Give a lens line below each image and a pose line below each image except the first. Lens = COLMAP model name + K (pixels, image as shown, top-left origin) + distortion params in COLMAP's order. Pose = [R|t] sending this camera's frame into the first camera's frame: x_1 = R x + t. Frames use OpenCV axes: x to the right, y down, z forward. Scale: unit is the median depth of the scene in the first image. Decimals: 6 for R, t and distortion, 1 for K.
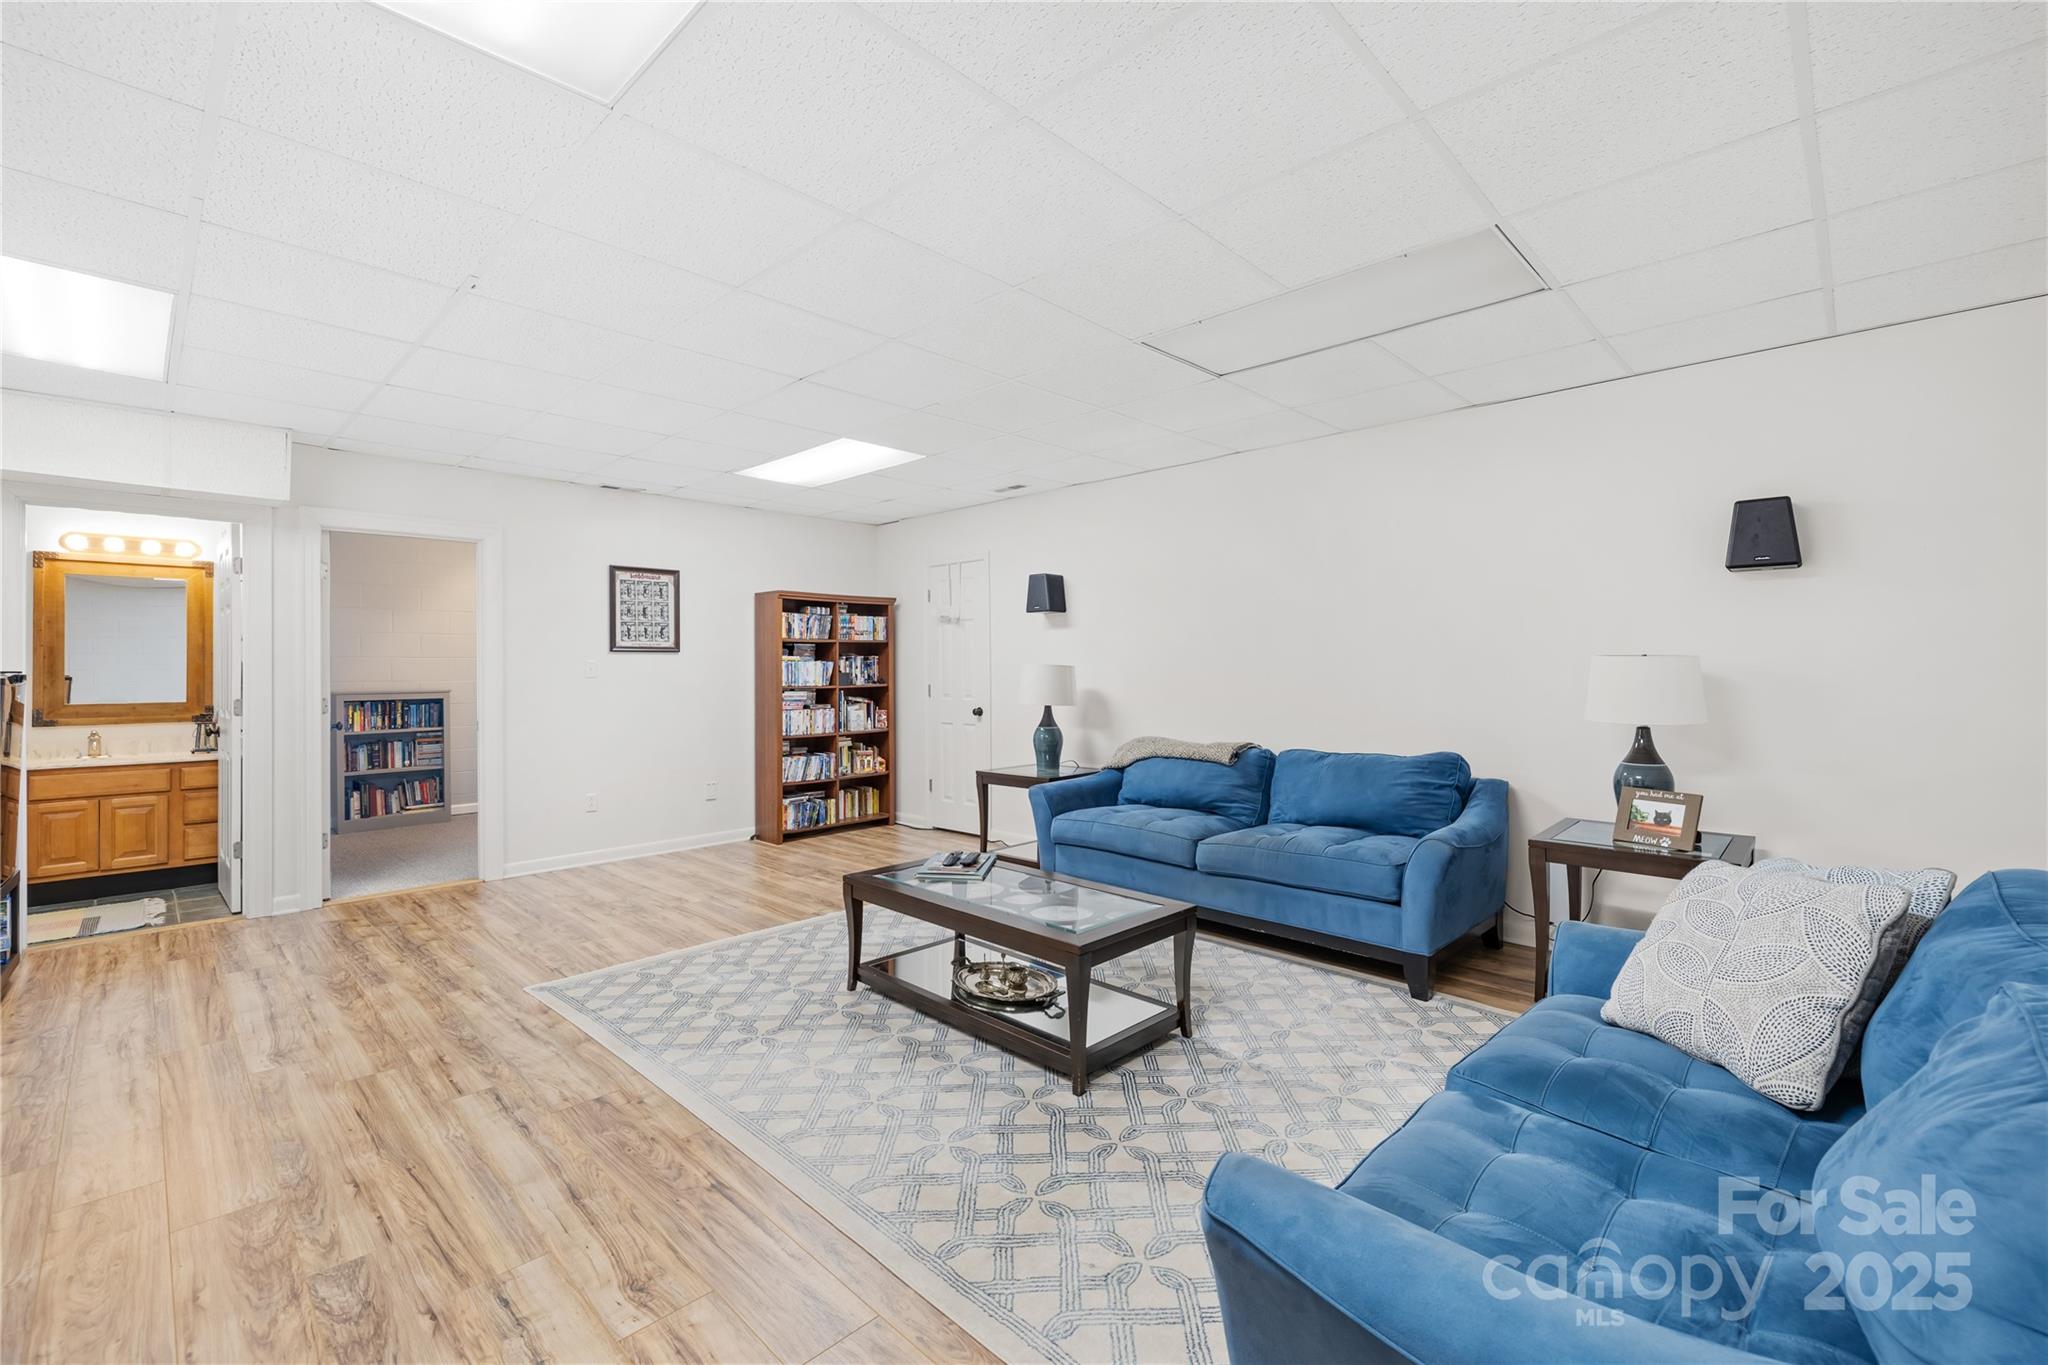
lens RADIAL K [[878.3, 0, 1020.8], [0, 878.3, 681.0], [0, 0, 1]] dist [-0.001739, 0.000970]
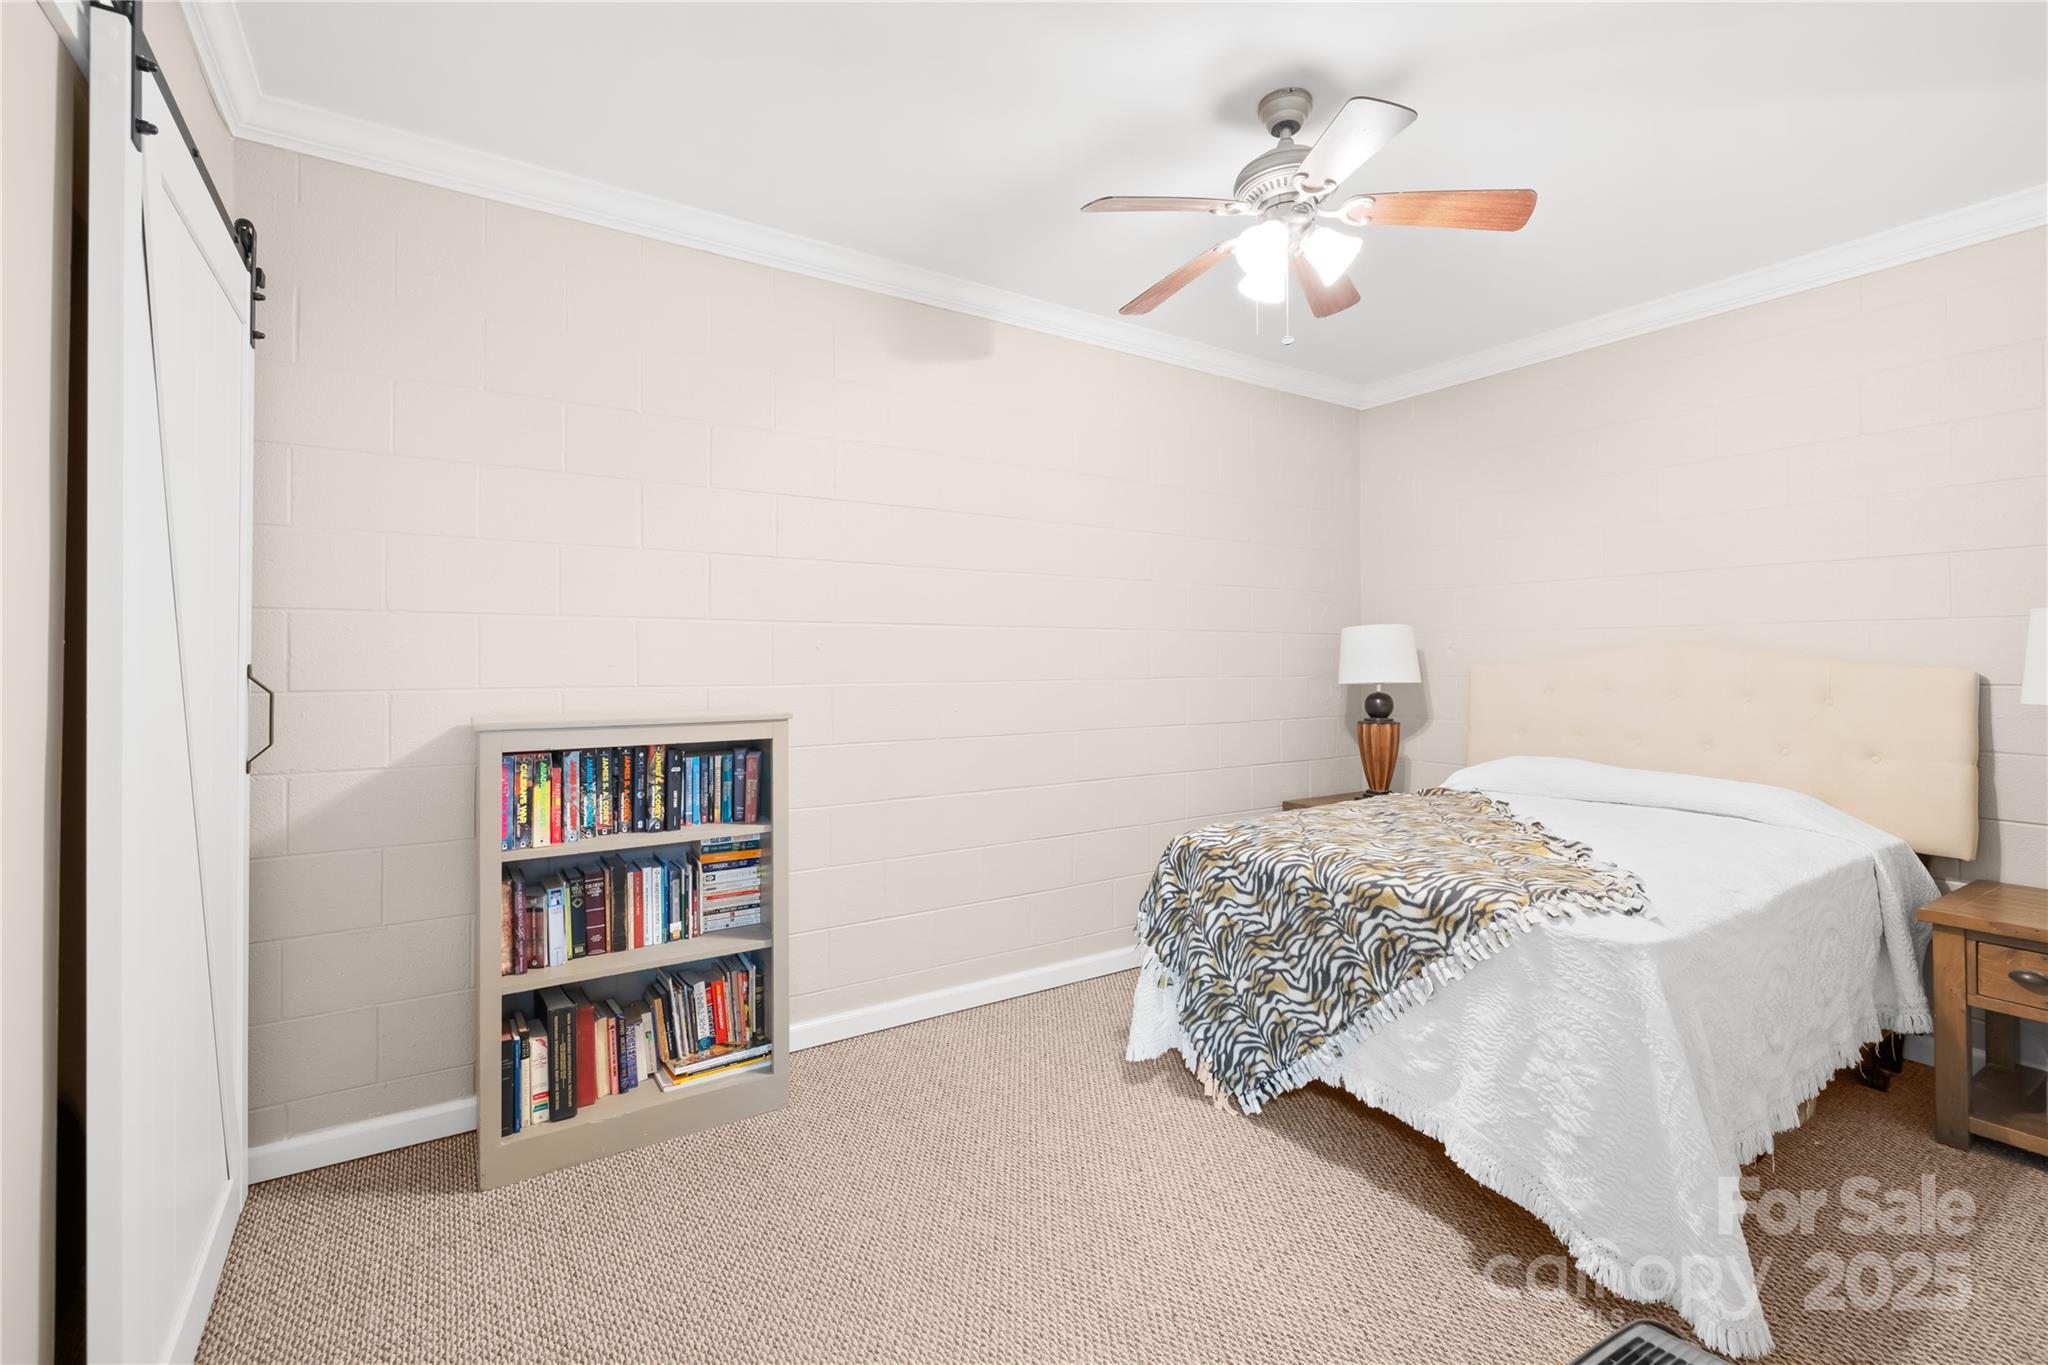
lens RADIAL K [[878.3, 0, 1018.0], [0, 878.3, 664.8], [0, 0, 1]] dist [-0.001739, 0.000970]
pose [[0.979237, 0.001380, -0.202716, -0.512656], [-0.003344, 0.999951, -0.009346, -0.006467], [0.202693, 0.009830, 0.979193, 0.709442]]
